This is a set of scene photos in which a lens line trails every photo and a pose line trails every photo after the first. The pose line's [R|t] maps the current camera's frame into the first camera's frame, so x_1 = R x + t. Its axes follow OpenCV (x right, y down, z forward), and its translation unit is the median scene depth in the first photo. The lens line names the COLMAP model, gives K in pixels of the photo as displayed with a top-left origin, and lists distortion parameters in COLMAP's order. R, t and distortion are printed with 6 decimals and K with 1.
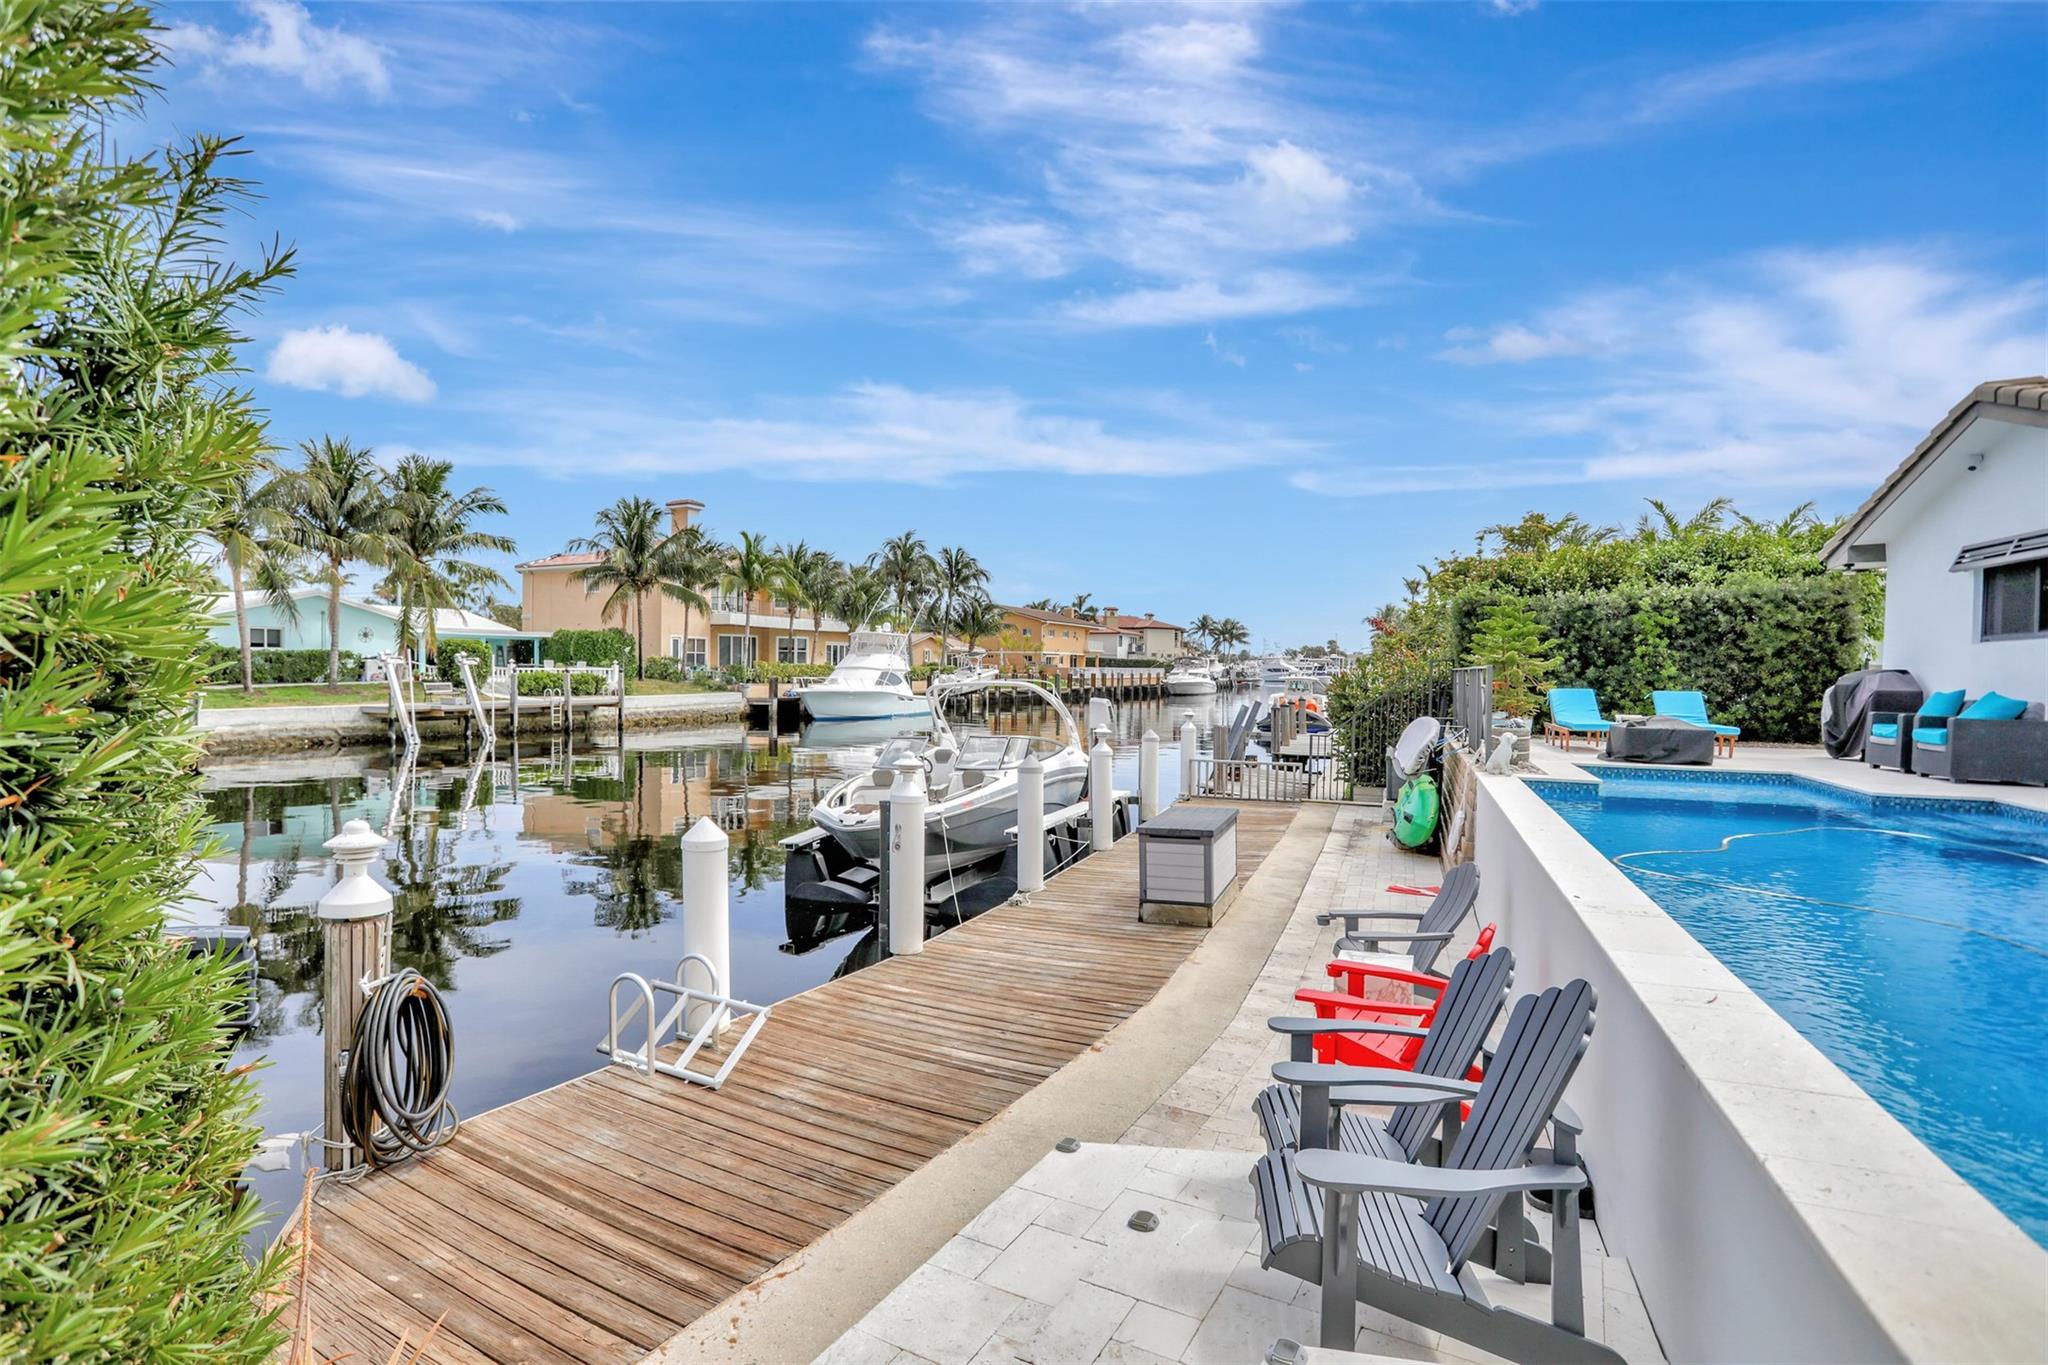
lens RADIAL K [[993.4, 0, 1005.1], [0, 993.4, 685.2], [0, 0, 1]] dist [-0.068104, 0.045771]
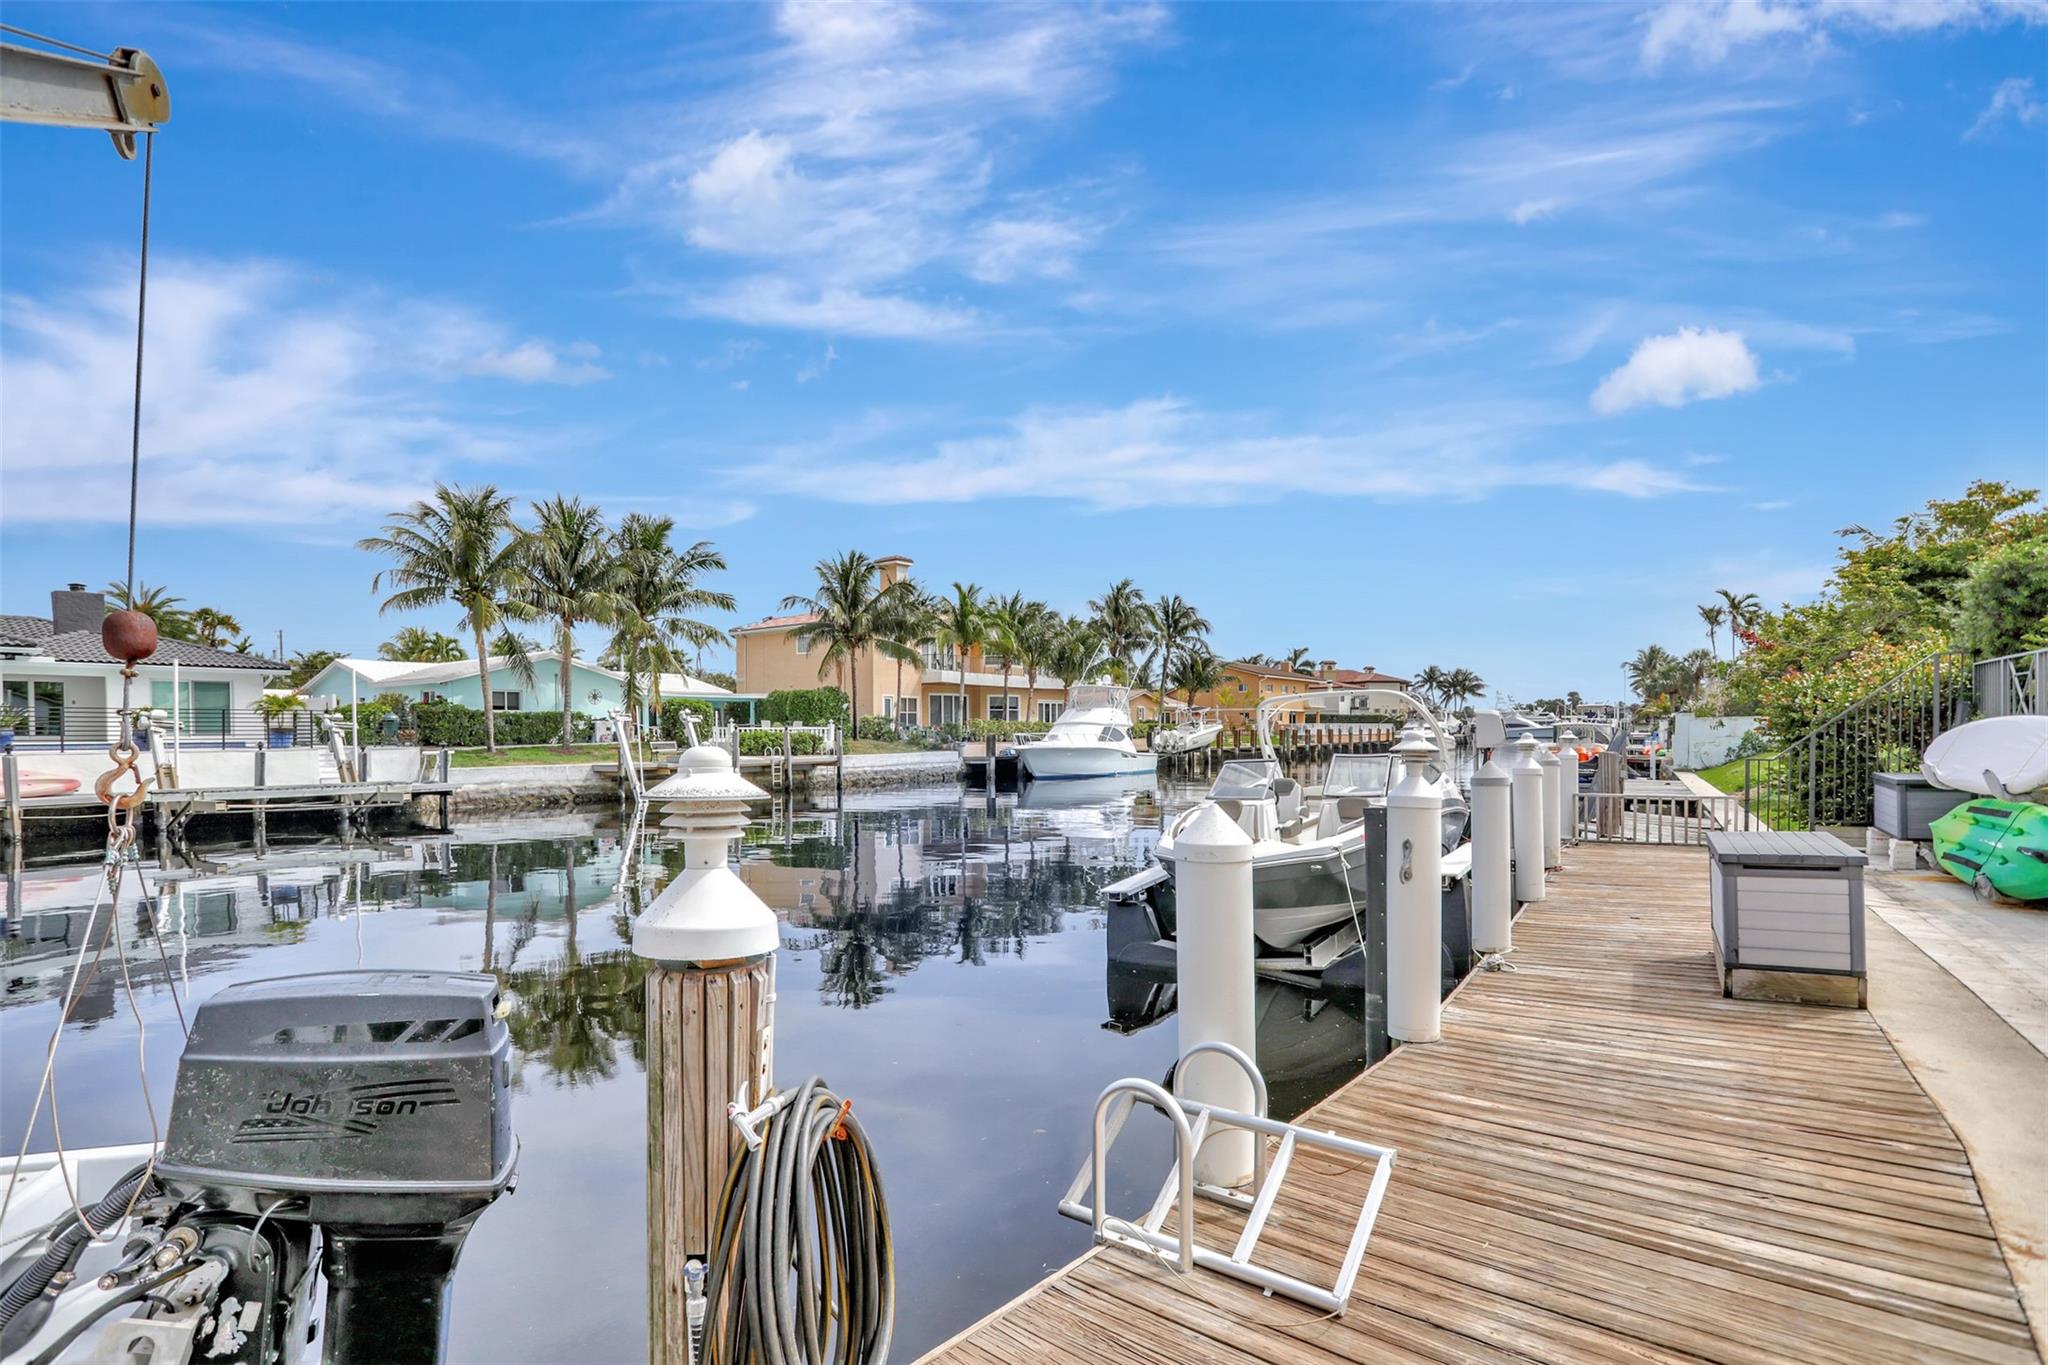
lens RADIAL K [[1020.3, 0, 1016.6], [0, 1020.3, 736.4], [0, 0, 1]] dist [-0.068830, 0.035978]
pose [[0.983500, -0.019873, -0.179811, -0.045769], [0.017017, 0.999704, -0.017413, 0.015357], [0.180104, 0.014066, 0.983547, 0.058607]]
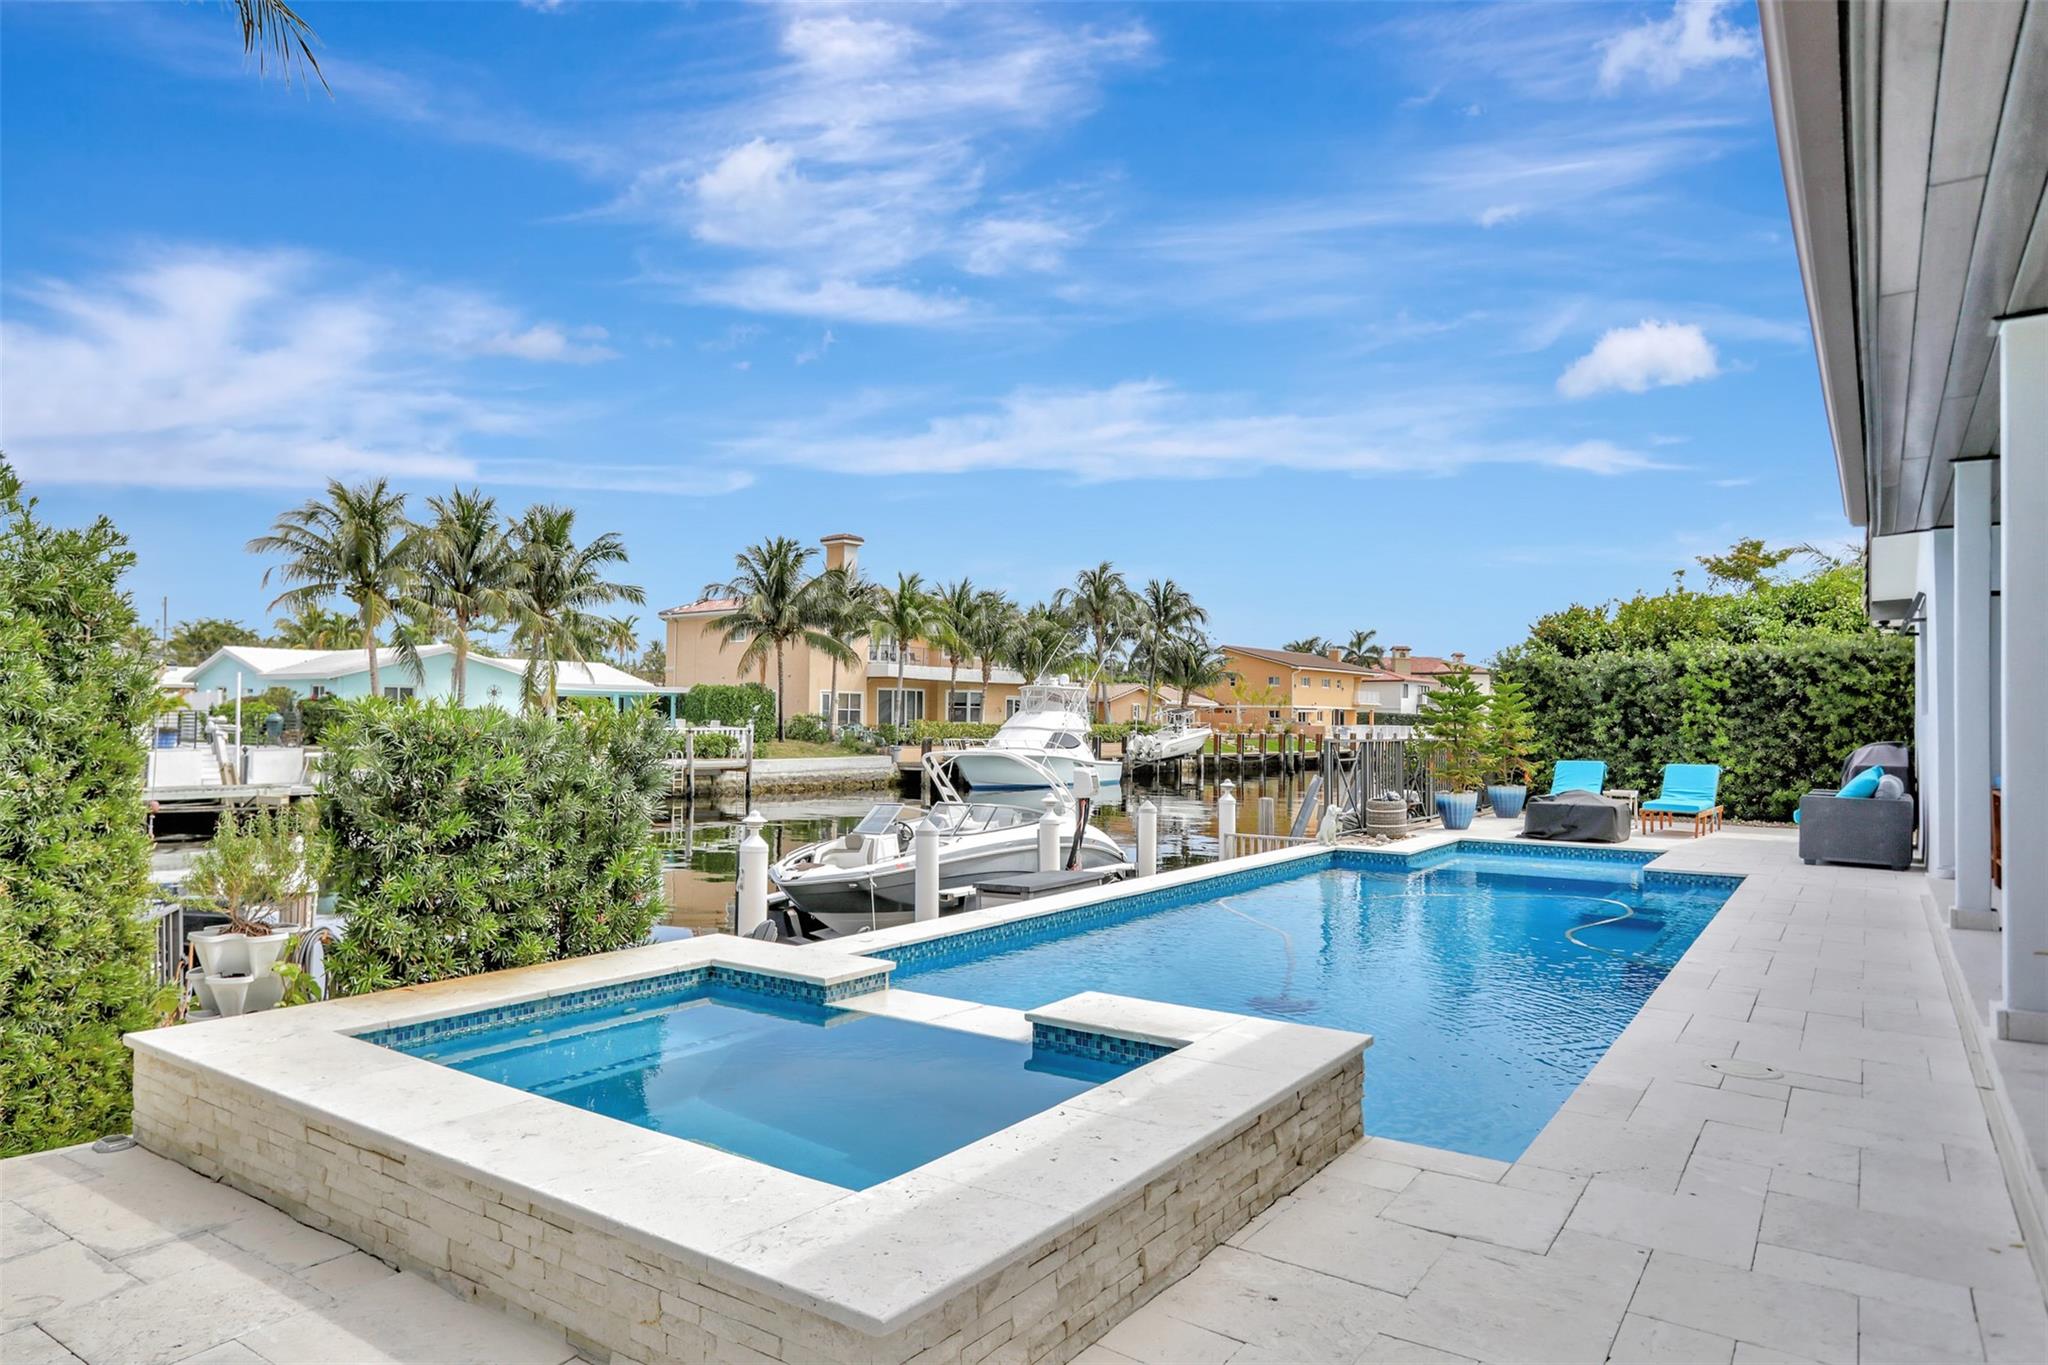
lens RADIAL K [[1267.8, 0, 1000.9], [0, 1267.8, 680.3], [0, 0, 1]] dist [-0.025291, 0.002196]
pose [[0.973869, -0.007340, -0.226992, 0.110341], [-0.004445, 0.998670, -0.051363, -0.002955], [0.227067, 0.051030, 0.972541, -0.091955]]
